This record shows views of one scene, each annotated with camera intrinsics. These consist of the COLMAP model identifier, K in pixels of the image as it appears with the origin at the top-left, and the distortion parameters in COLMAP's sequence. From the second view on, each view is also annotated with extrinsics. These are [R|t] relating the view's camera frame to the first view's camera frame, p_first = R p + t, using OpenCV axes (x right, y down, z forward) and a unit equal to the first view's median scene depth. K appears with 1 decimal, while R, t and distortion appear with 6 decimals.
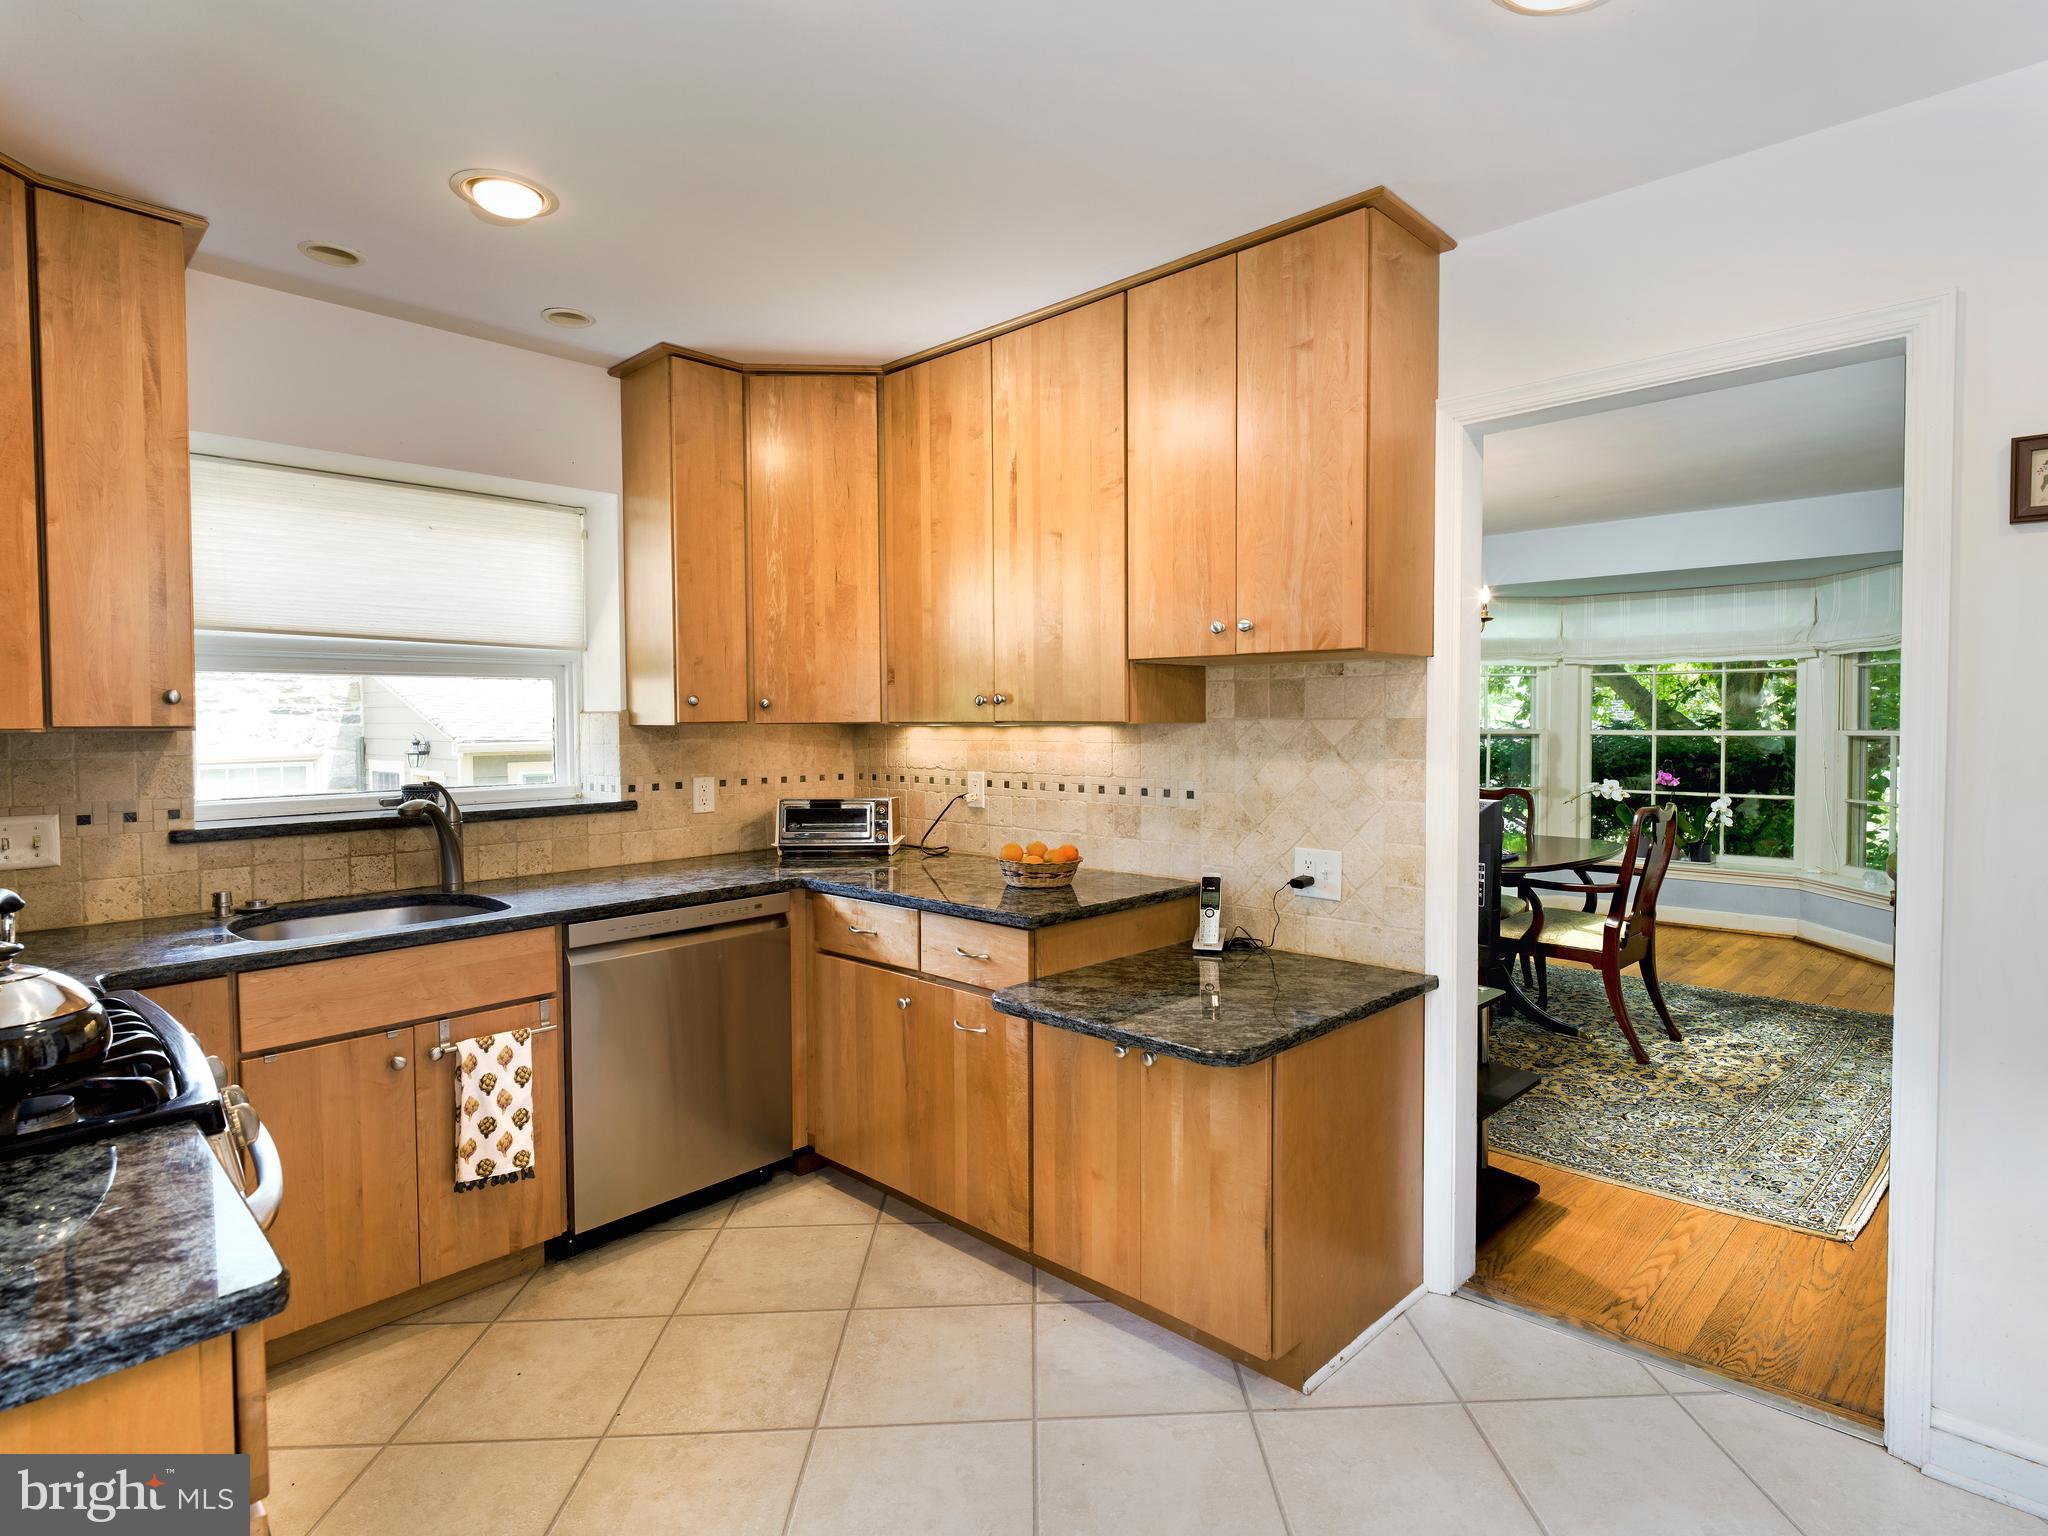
lens RADIAL K [[1066.3, 0, 970.2], [0, 1066.3, 749.1], [0, 0, 1]] dist [0.000171, -0.000235]
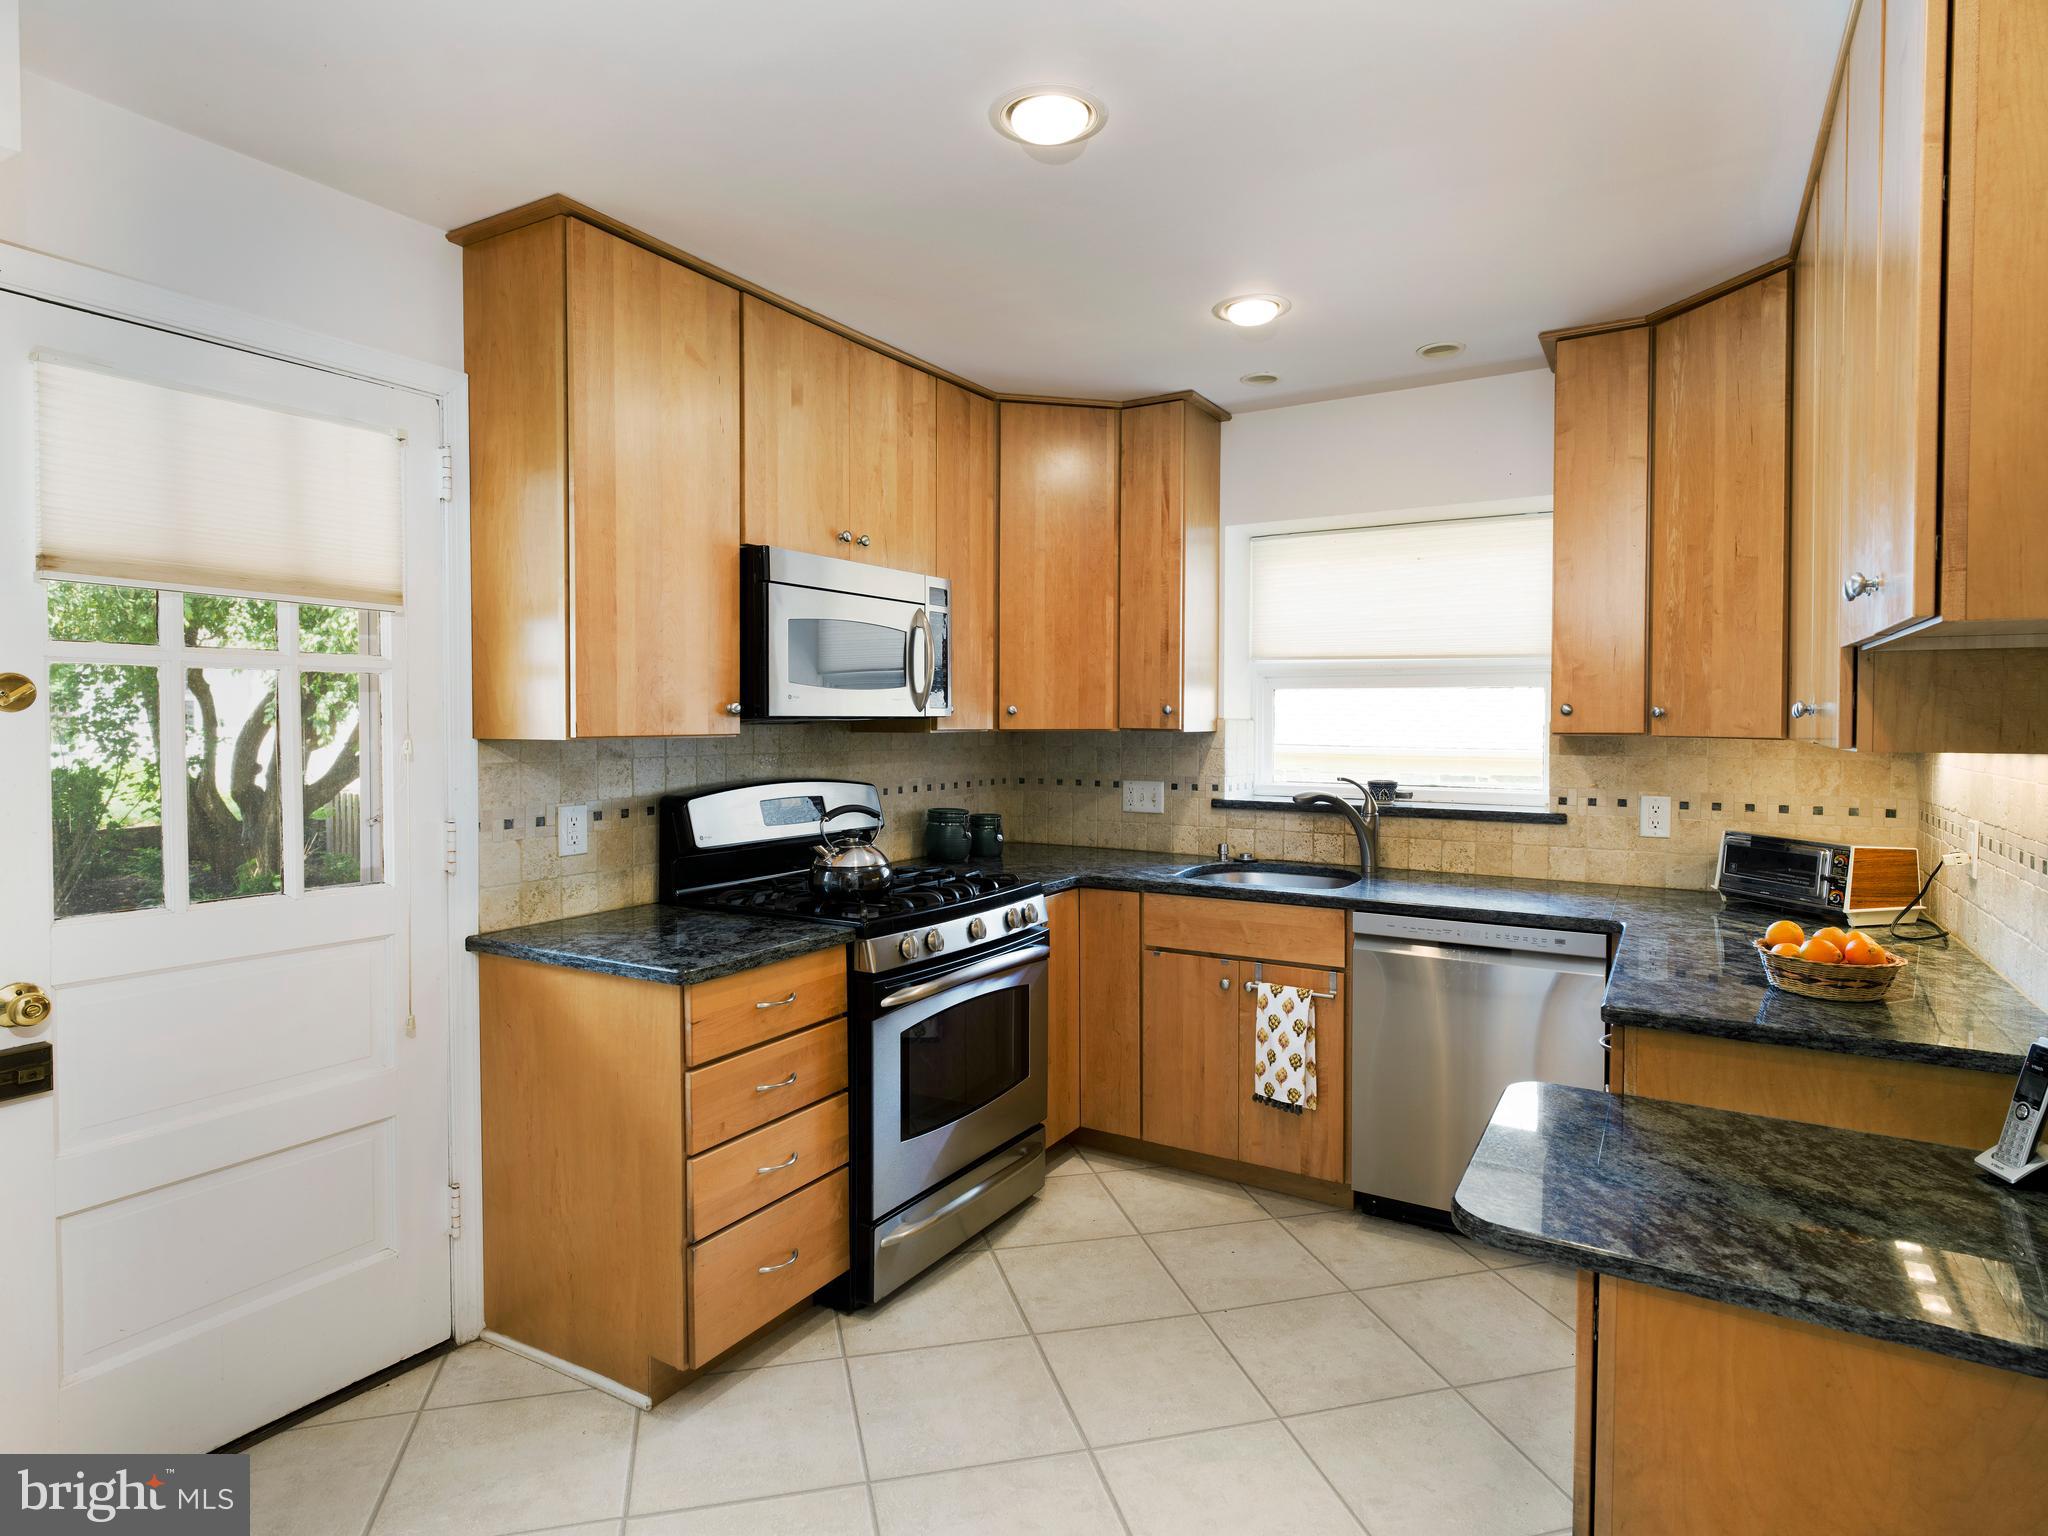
lens RADIAL K [[1061.6, 0, 1044.1], [0, 1061.6, 740.3], [0, 0, 1]] dist [-0.001321, -0.000386]
pose [[0.236770, 0.028022, -0.971162, 0.528796], [-0.032668, 0.999248, 0.020868, -0.023518], [0.971016, 0.026785, 0.237507, 0.350423]]
